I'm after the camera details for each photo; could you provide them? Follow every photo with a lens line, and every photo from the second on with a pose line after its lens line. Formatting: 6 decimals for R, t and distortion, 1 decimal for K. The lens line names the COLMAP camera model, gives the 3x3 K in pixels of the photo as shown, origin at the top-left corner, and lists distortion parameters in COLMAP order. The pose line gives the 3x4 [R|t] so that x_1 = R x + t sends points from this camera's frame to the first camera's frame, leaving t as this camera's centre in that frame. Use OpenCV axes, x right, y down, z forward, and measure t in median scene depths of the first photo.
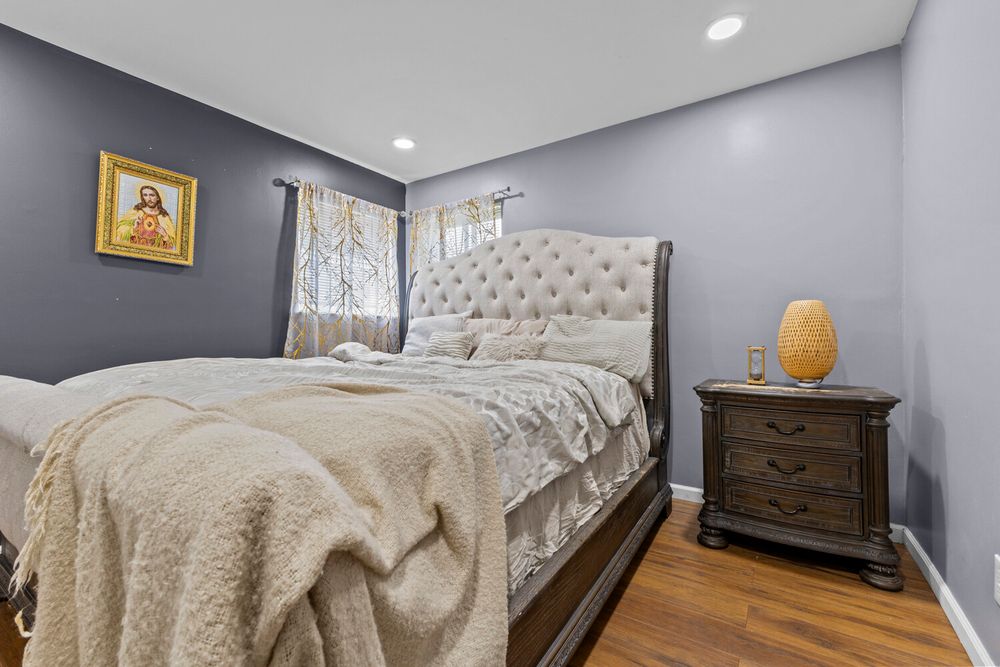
lens RADIAL K [[430.0, 0, 499.0], [0, 430.0, 333.9], [0, 0, 1]] dist [0.004263, -0.000288]
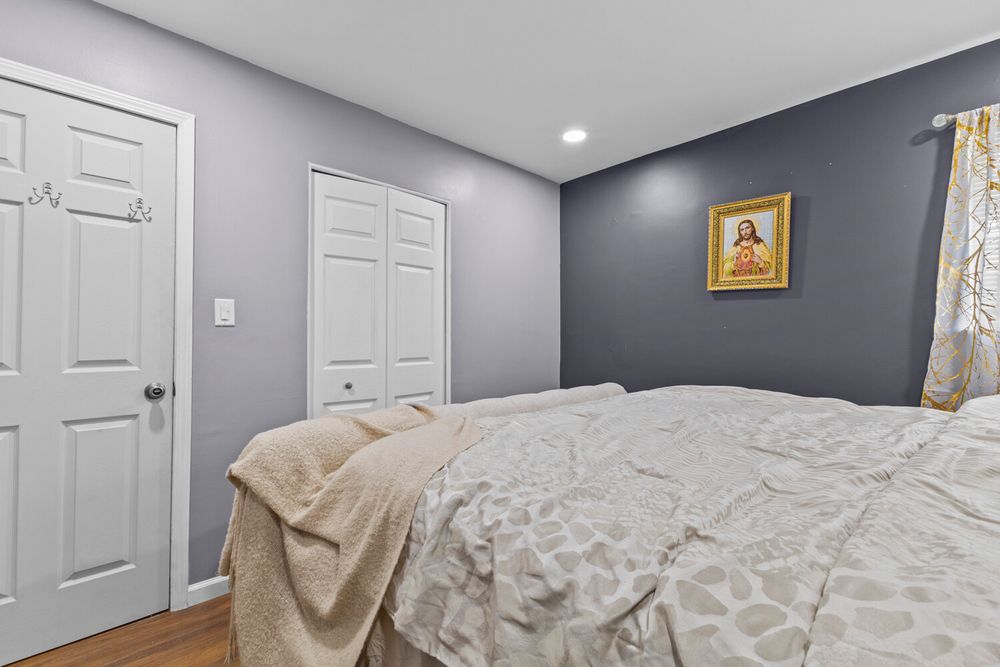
lens RADIAL K [[430.0, 0, 507.9], [0, 430.0, 339.8], [0, 0, 1]] dist [0.004263, -0.000288]
pose [[-0.225646, 0.000136, -0.974209, 0.351449], [-0.007838, 0.999967, 0.001954, -0.044392], [0.974178, 0.008077, -0.225638, 0.661539]]
